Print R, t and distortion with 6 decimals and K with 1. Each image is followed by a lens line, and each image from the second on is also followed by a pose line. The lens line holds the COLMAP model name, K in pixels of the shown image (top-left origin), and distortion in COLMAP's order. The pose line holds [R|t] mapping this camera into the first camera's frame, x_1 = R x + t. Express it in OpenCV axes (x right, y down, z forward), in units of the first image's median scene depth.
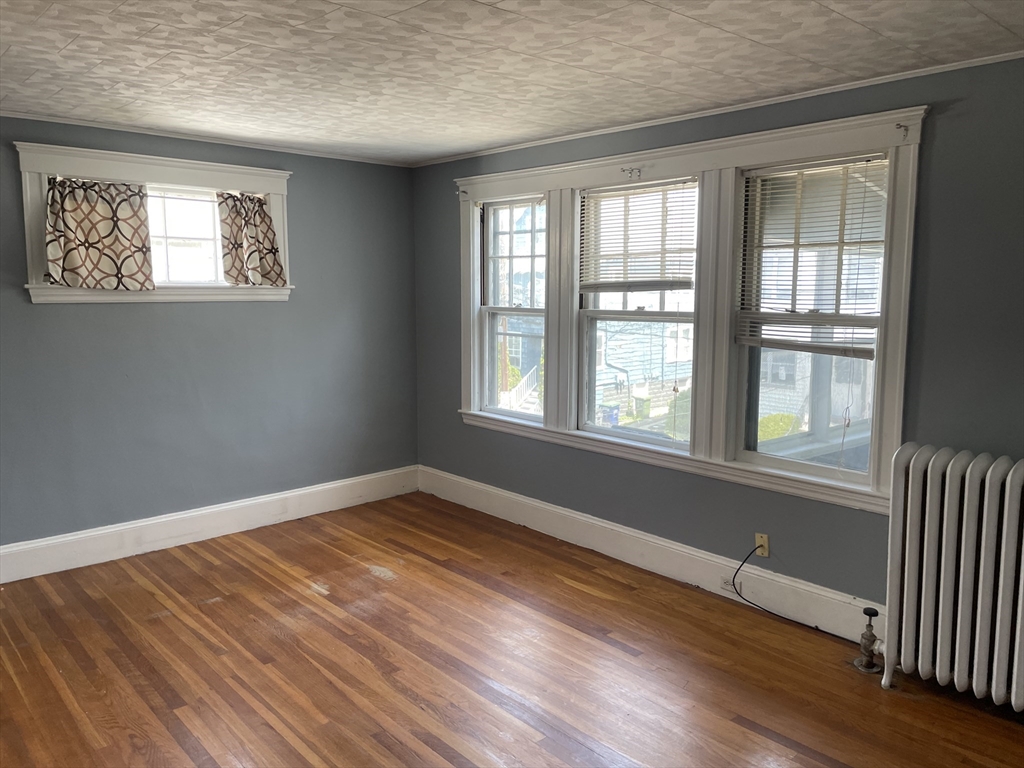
lens RADIAL K [[773.6, 0, 514.9], [0, 773.6, 376.3], [0, 0, 1]] dist [0.075157, -0.077952]
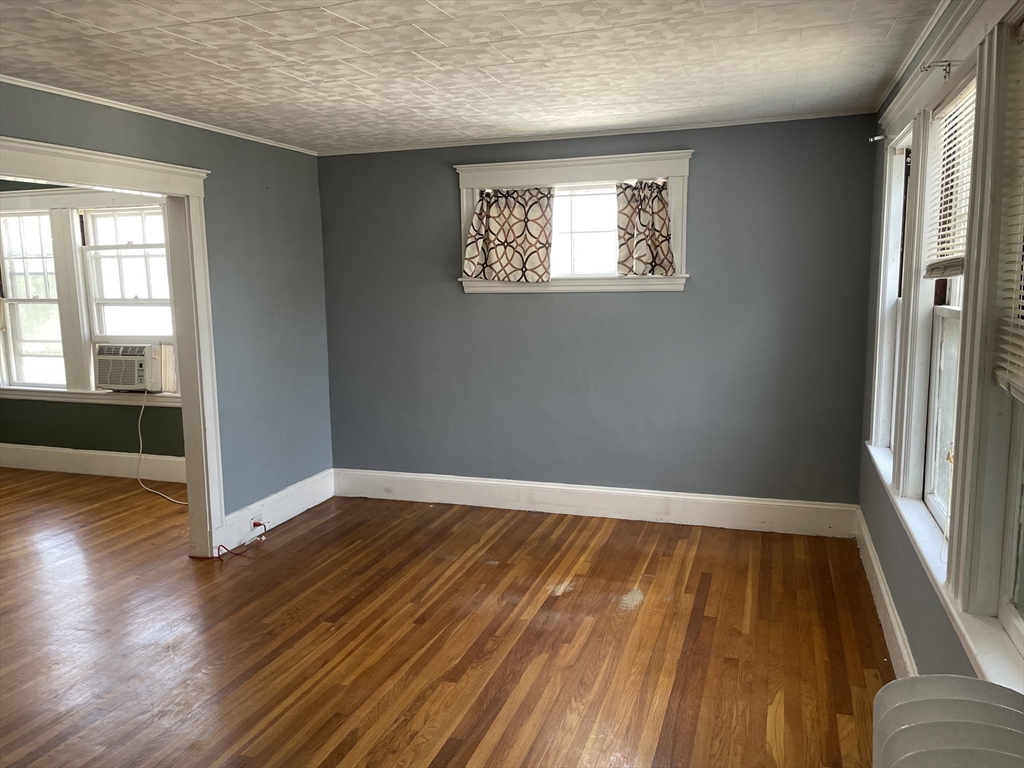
lens RADIAL K [[773.6, 0, 509.3], [0, 773.6, 384.4], [0, 0, 1]] dist [0.075157, -0.077952]
pose [[0.479546, 0.113855, -0.870099, 0.504115], [-0.085644, 0.992886, 0.082720, -0.052777], [0.873327, 0.034850, 0.485886, 0.434105]]
